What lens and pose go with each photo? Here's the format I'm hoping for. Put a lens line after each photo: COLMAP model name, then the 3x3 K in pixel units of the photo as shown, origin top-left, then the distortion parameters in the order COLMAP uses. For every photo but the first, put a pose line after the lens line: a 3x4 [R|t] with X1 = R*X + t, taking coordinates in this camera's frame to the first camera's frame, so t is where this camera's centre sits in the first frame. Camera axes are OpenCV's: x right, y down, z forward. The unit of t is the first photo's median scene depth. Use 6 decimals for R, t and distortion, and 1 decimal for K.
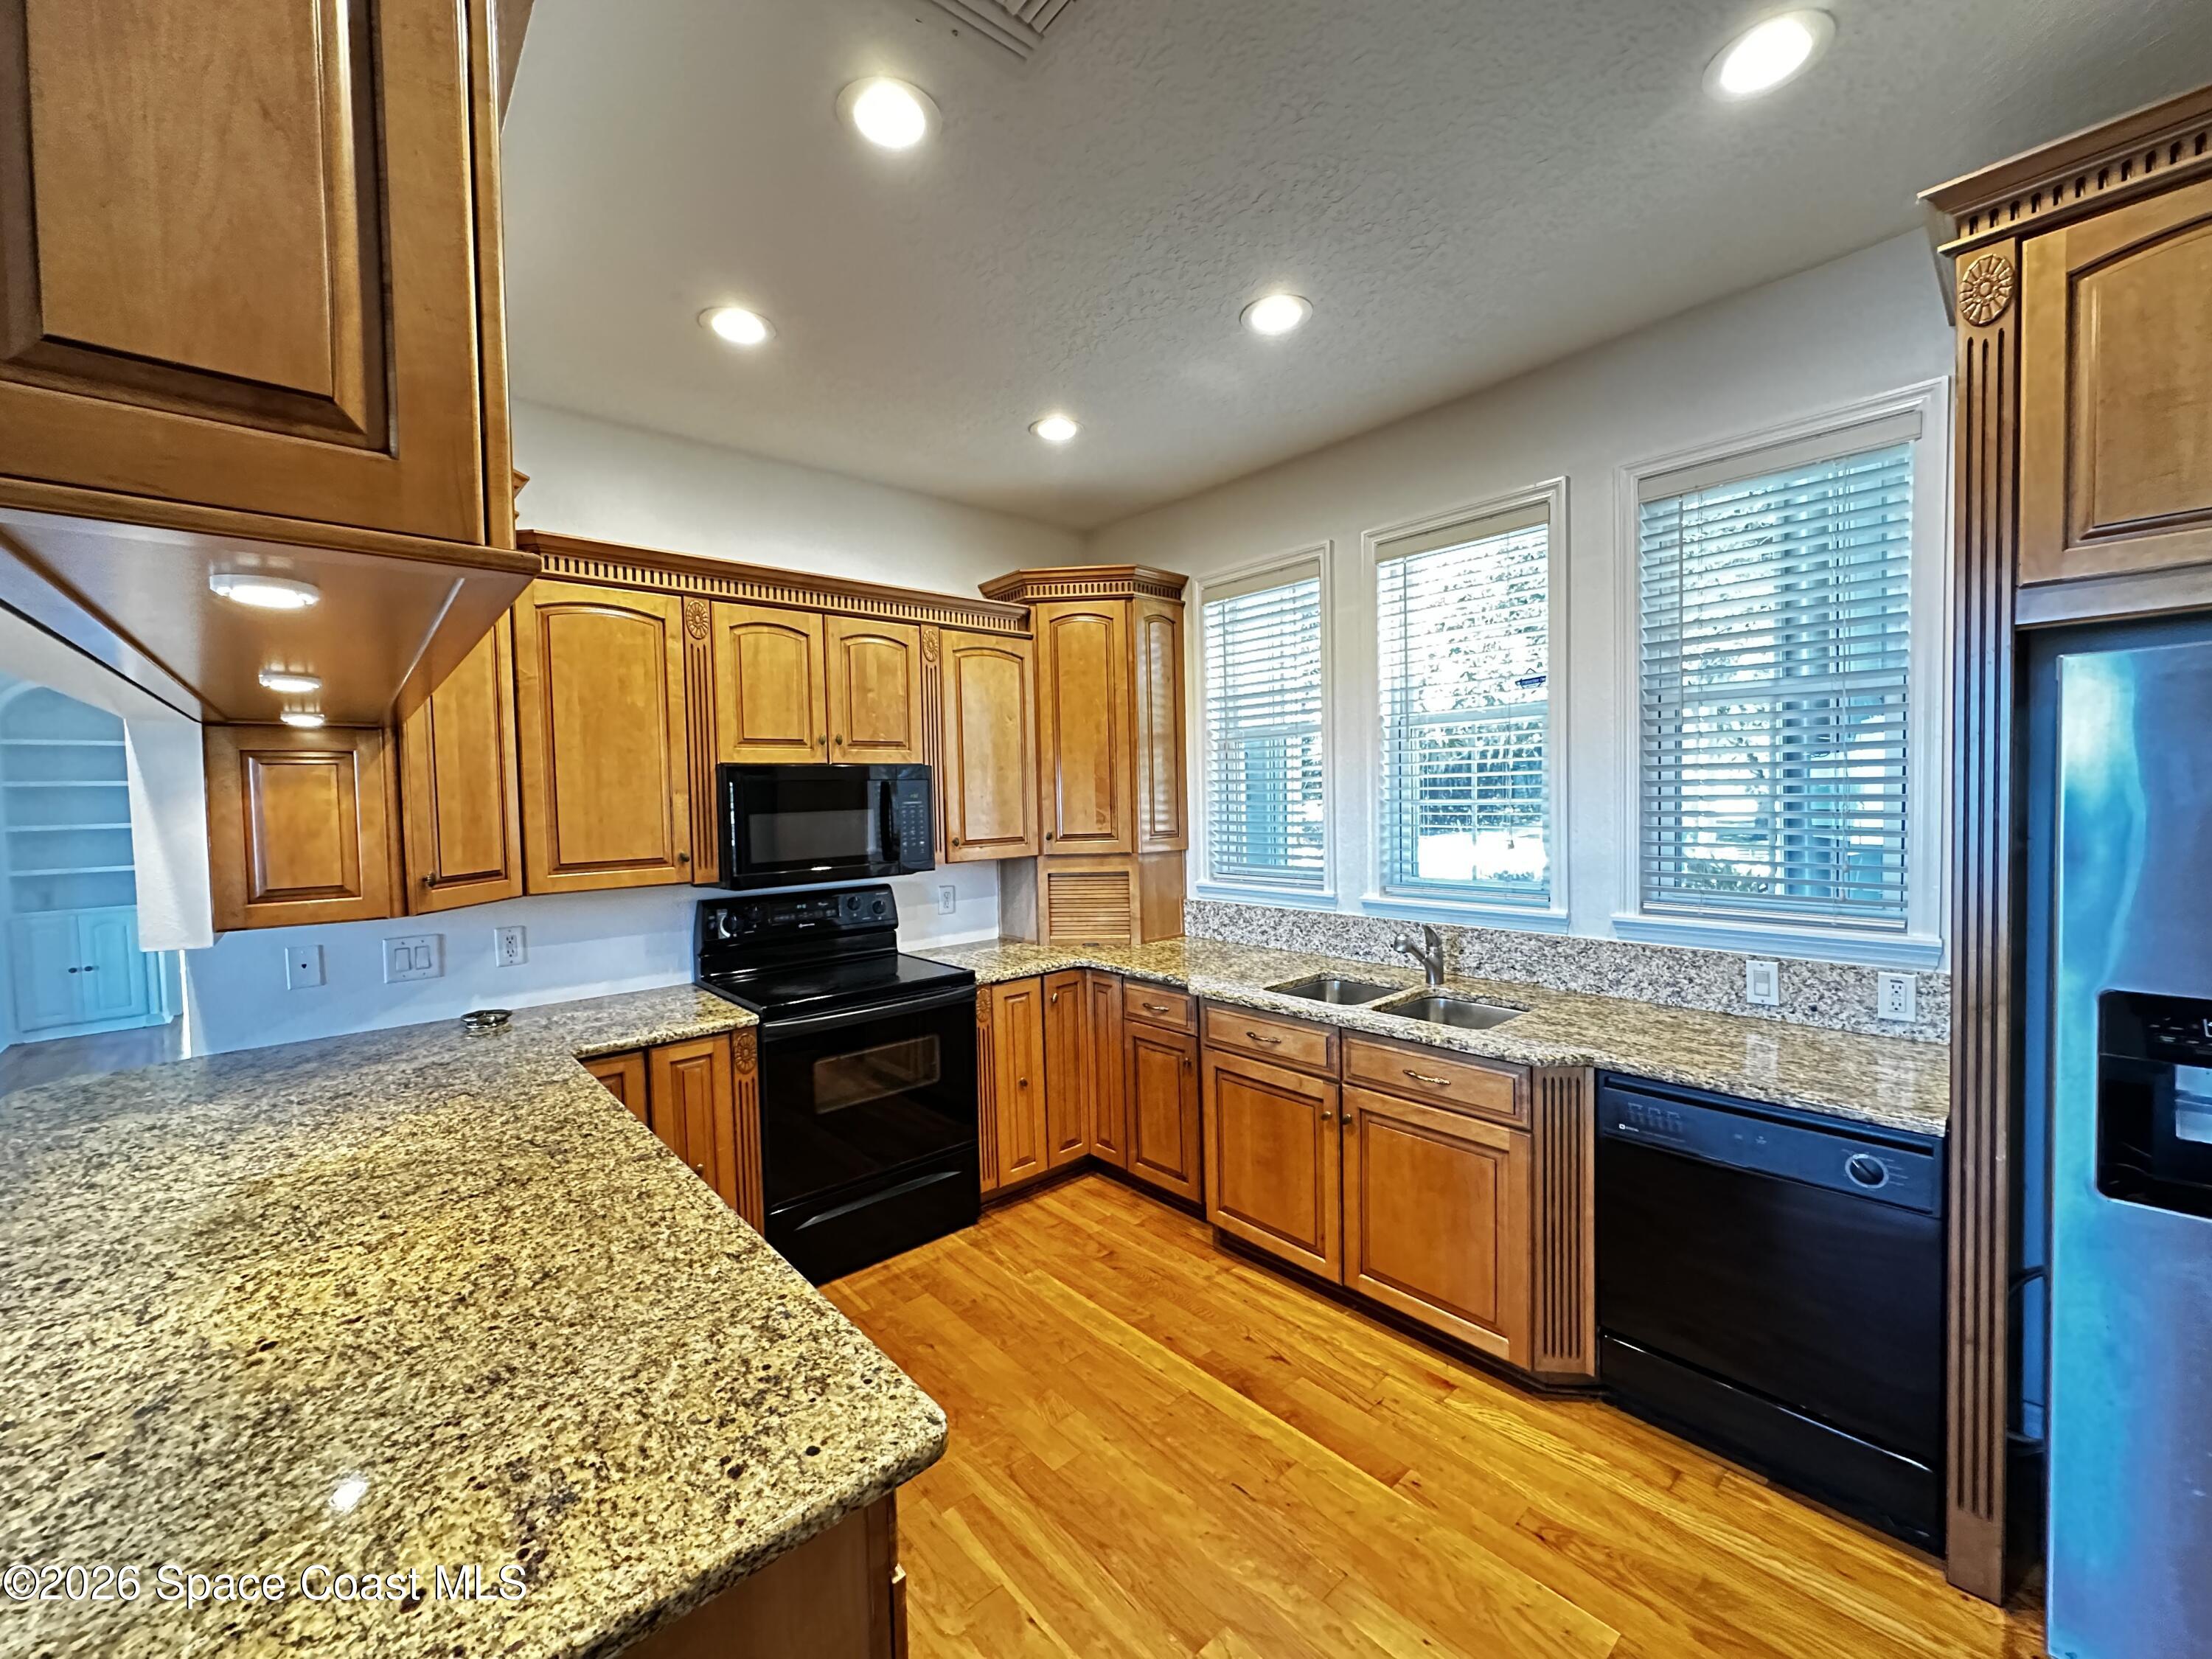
lens RADIAL K [[889.9, 0, 1098.3], [0, 889.9, 825.4], [0, 0, 1]] dist [0.000588, -0.000009]
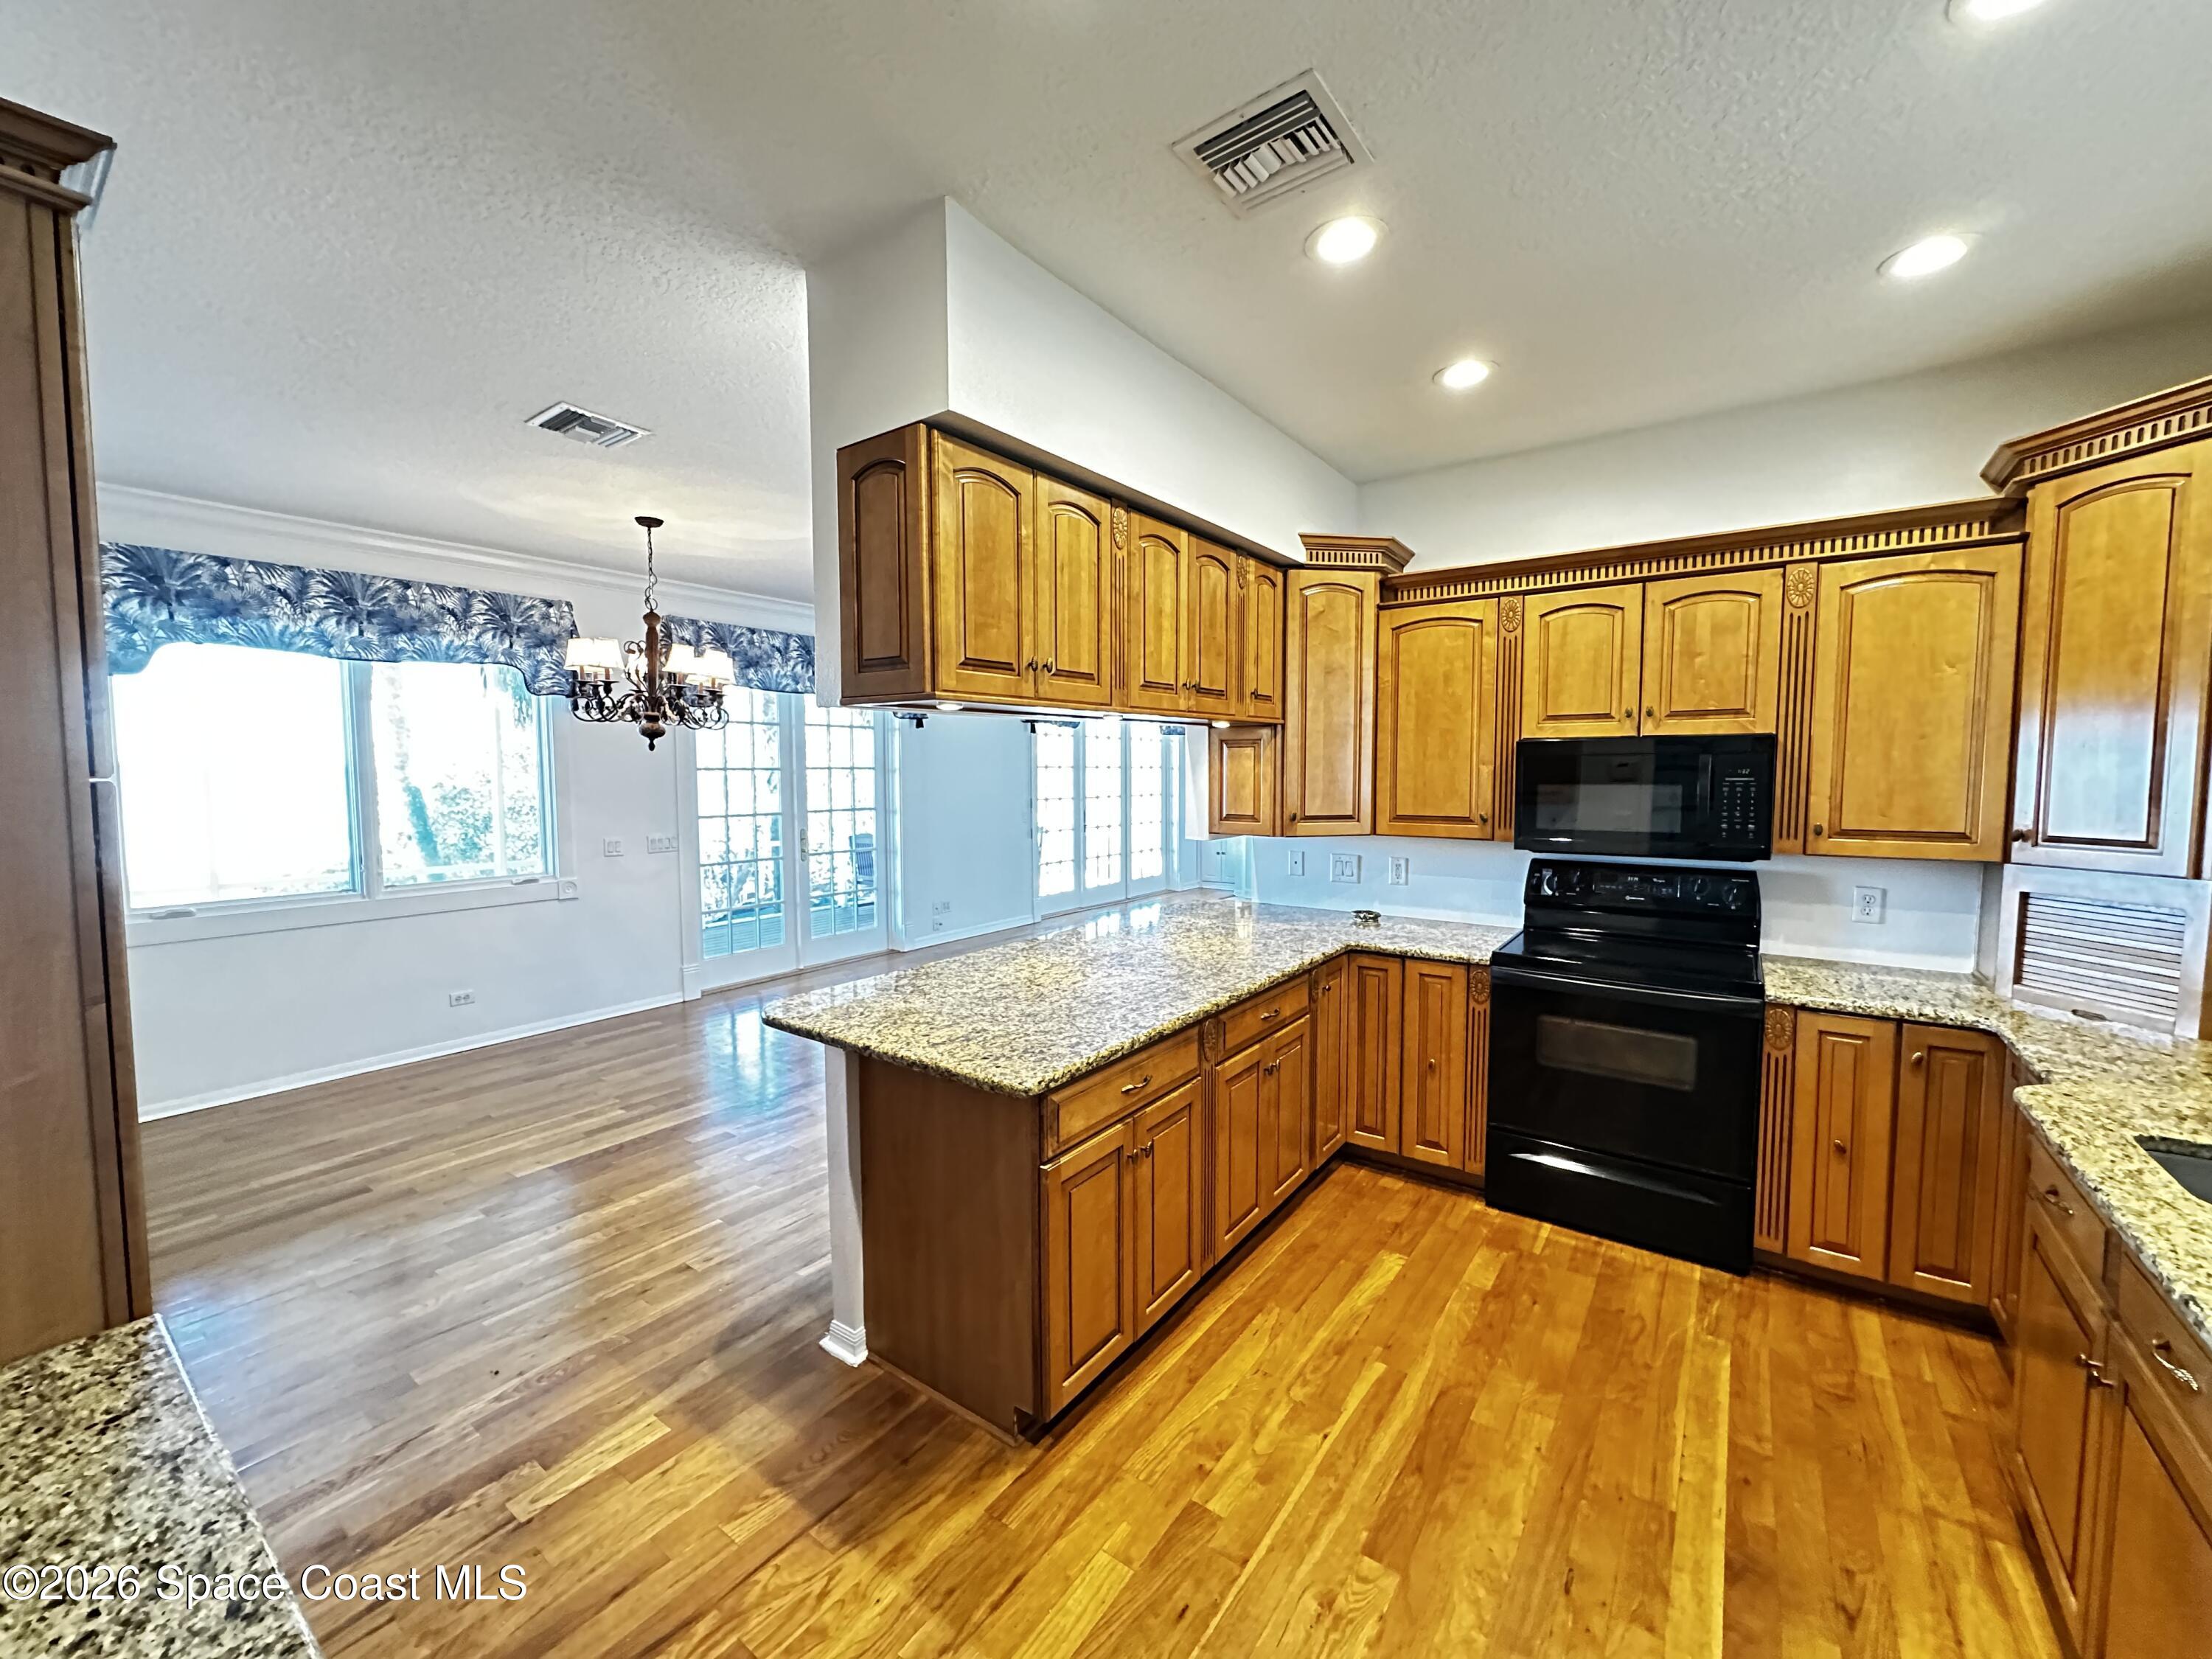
lens RADIAL K [[889.9, 0, 1098.3], [0, 889.9, 825.4], [0, 0, 1]] dist [0.000588, -0.000009]
pose [[0.203548, 0.088248, -0.975080, 0.595147], [-0.035576, 0.995938, 0.082709, -0.034892], [0.978418, 0.017854, 0.205861, 0.240616]]
